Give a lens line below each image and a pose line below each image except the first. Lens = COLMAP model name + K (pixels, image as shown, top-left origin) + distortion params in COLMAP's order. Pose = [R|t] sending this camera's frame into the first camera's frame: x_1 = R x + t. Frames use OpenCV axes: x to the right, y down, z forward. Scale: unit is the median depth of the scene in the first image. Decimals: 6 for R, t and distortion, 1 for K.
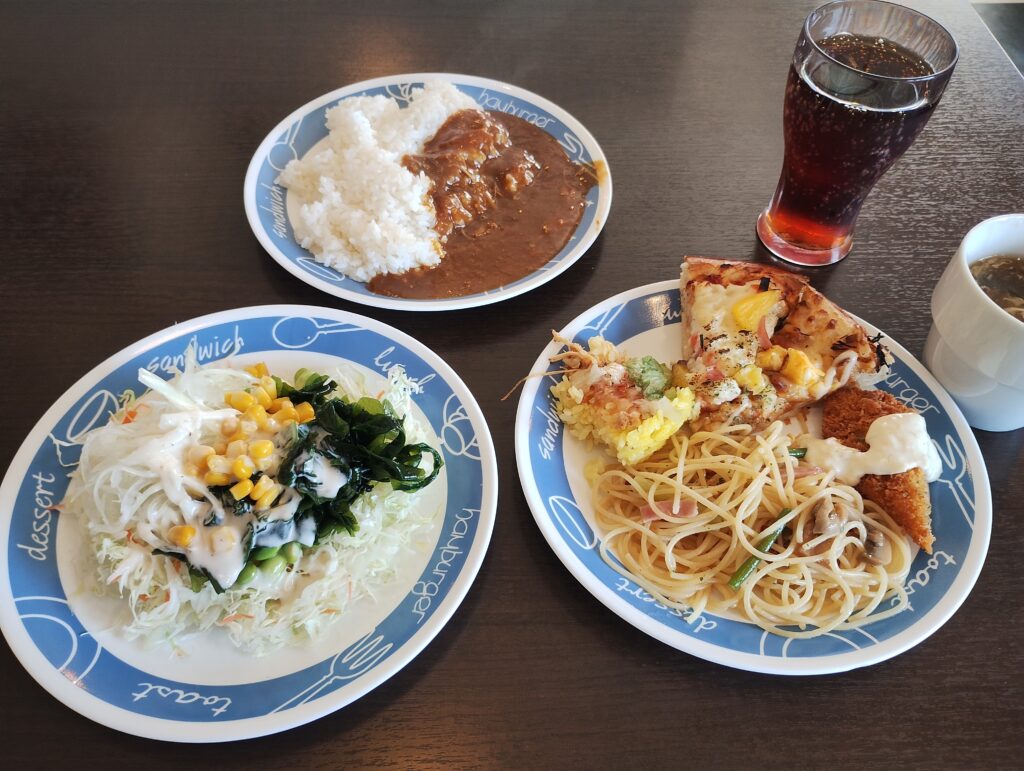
lens RADIAL K [[866.5, 0, 504.9], [0, 866.5, 392.3], [0, 0, 1]] dist [0.041983, -0.073700]
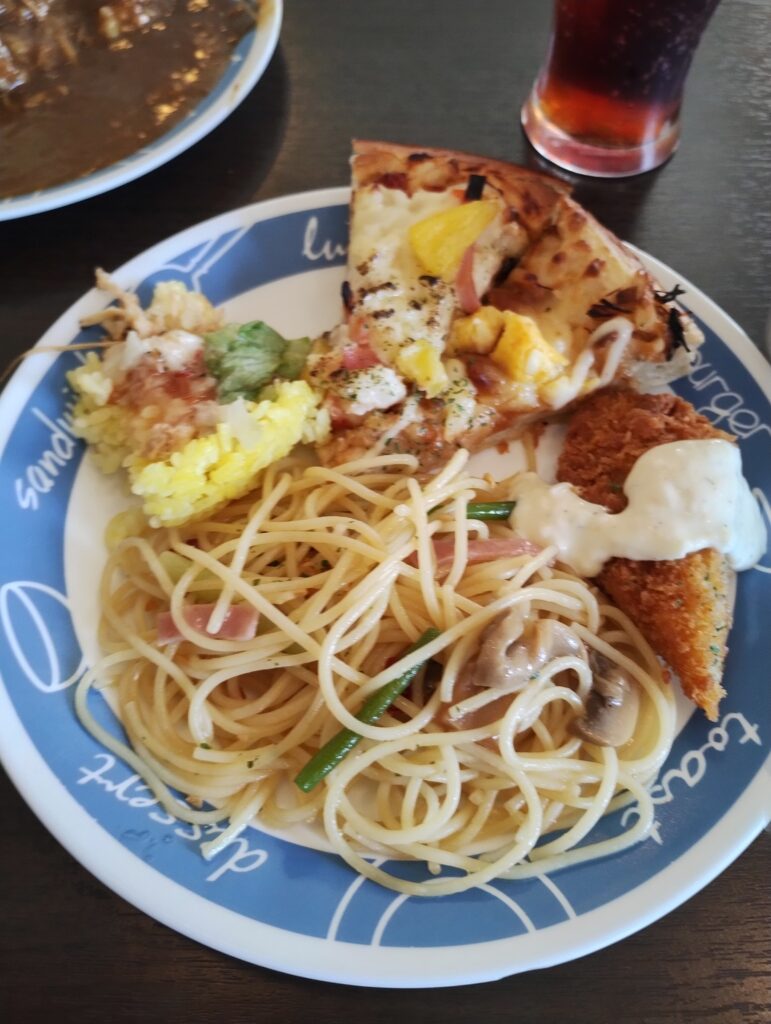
lens RADIAL K [[866.5, 0, 389.1], [0, 866.5, 517.4], [0, 0, 1]] dist [0.041983, -0.073700]
pose [[0.999473, 0.028131, -0.016199, 0.234389], [-0.025215, 0.987061, 0.158347, -0.007272], [0.020444, -0.157855, 0.987251, 0.394916]]
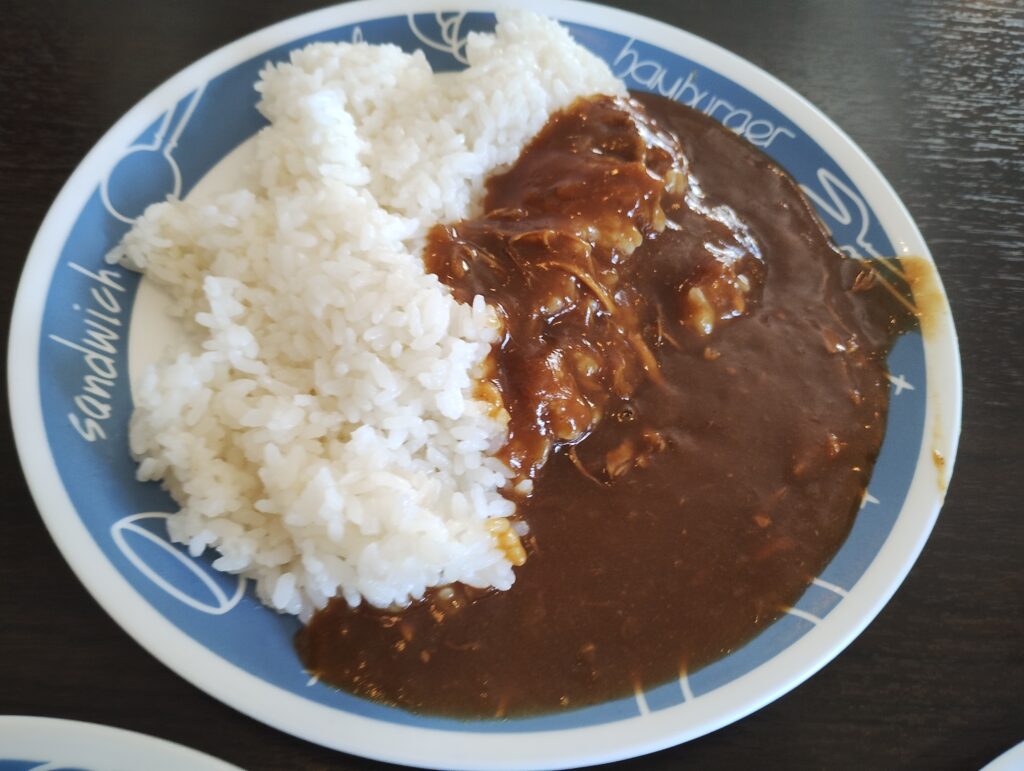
lens RADIAL K [[866.5, 0, 518.7], [0, 866.5, 388.4], [0, 0, 1]] dist [0.041983, -0.073700]
pose [[0.996670, 0.080865, -0.010515, -0.073650], [-0.079149, 0.990336, 0.113887, -0.265468], [0.019623, -0.112676, 0.993438, 0.654445]]
